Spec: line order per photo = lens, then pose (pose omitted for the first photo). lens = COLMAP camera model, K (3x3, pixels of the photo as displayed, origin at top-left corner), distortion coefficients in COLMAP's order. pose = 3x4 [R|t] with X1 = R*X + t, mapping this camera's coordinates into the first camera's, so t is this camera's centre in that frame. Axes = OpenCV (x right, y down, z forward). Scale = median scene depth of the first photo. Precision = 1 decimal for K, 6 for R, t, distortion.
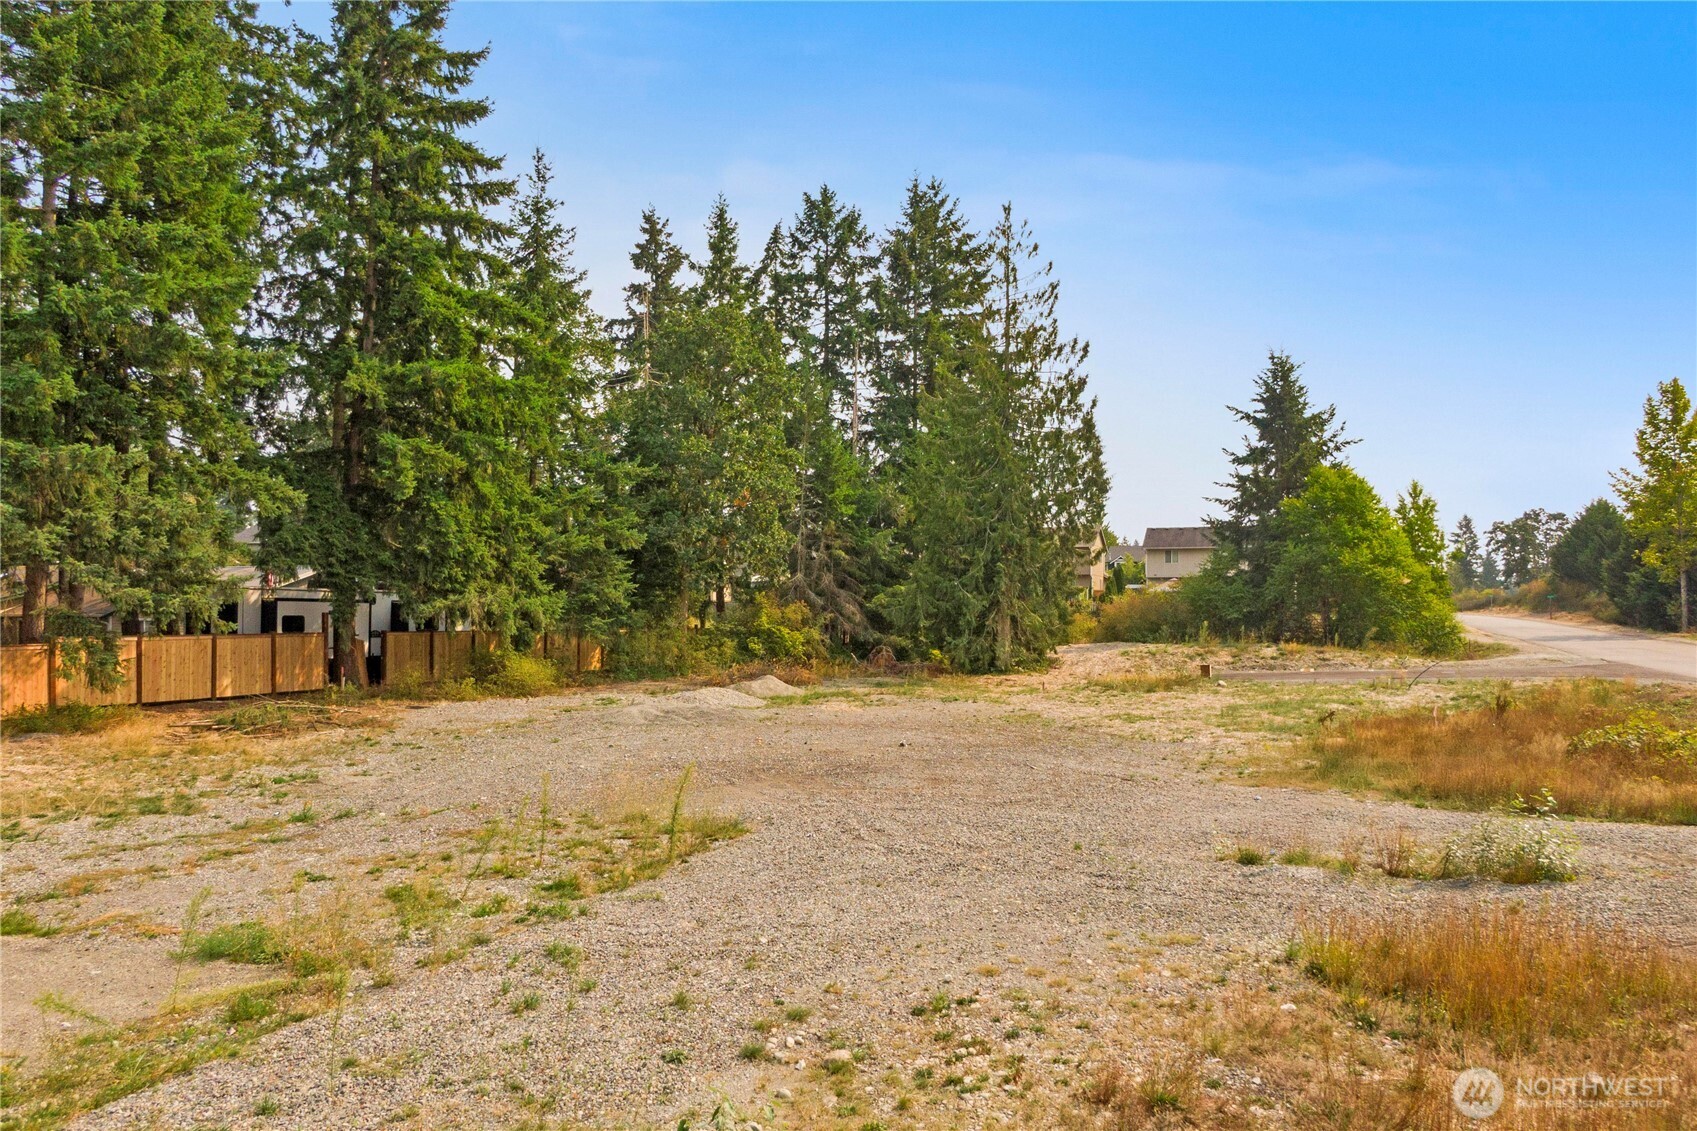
lens RADIAL K [[1233.6, 0, 849.7], [0, 1233.6, 582.0], [0, 0, 1]] dist [0.050272, -0.089043]
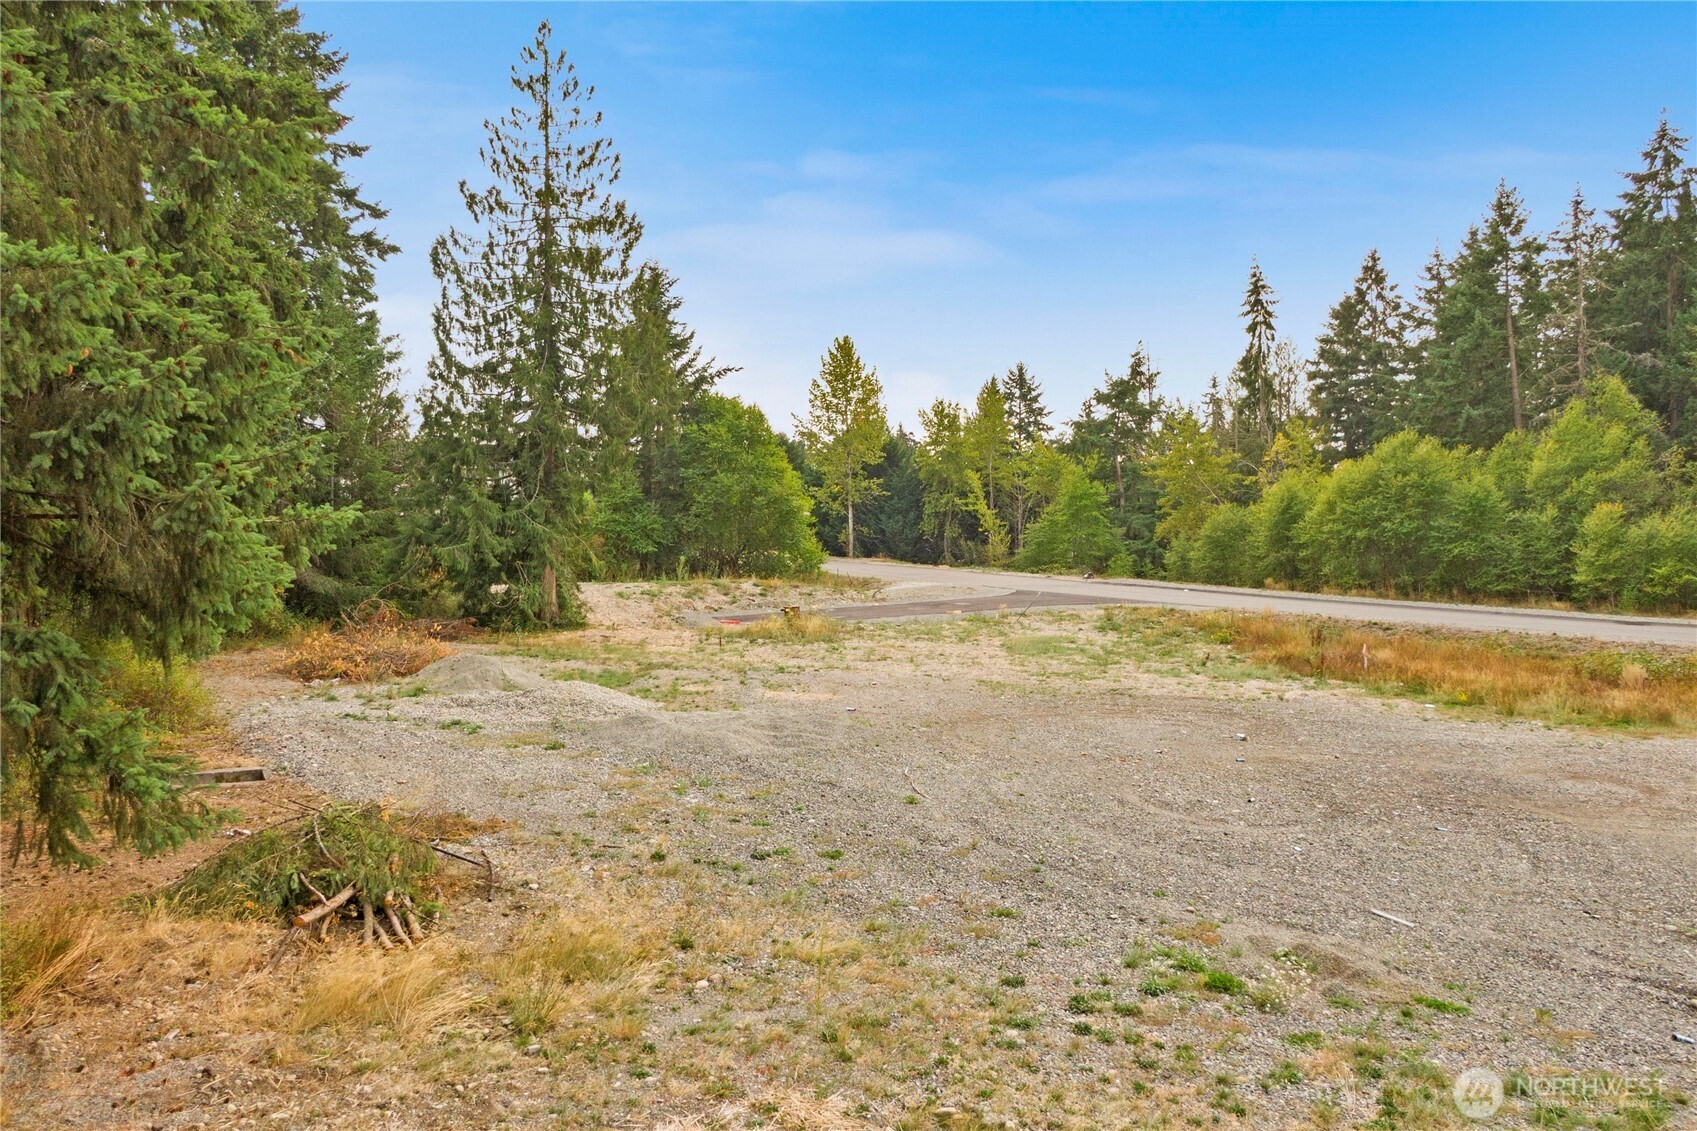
lens RADIAL K [[1277.1, 0, 845.6], [0, 1277.1, 593.5], [0, 0, 1]] dist [0.072503, -0.142087]
pose [[0.679278, -0.034038, 0.733092, -0.310438], [-0.018827, 0.997787, 0.063773, -0.002947], [-0.733640, -0.057121, 0.677134, 0.266734]]
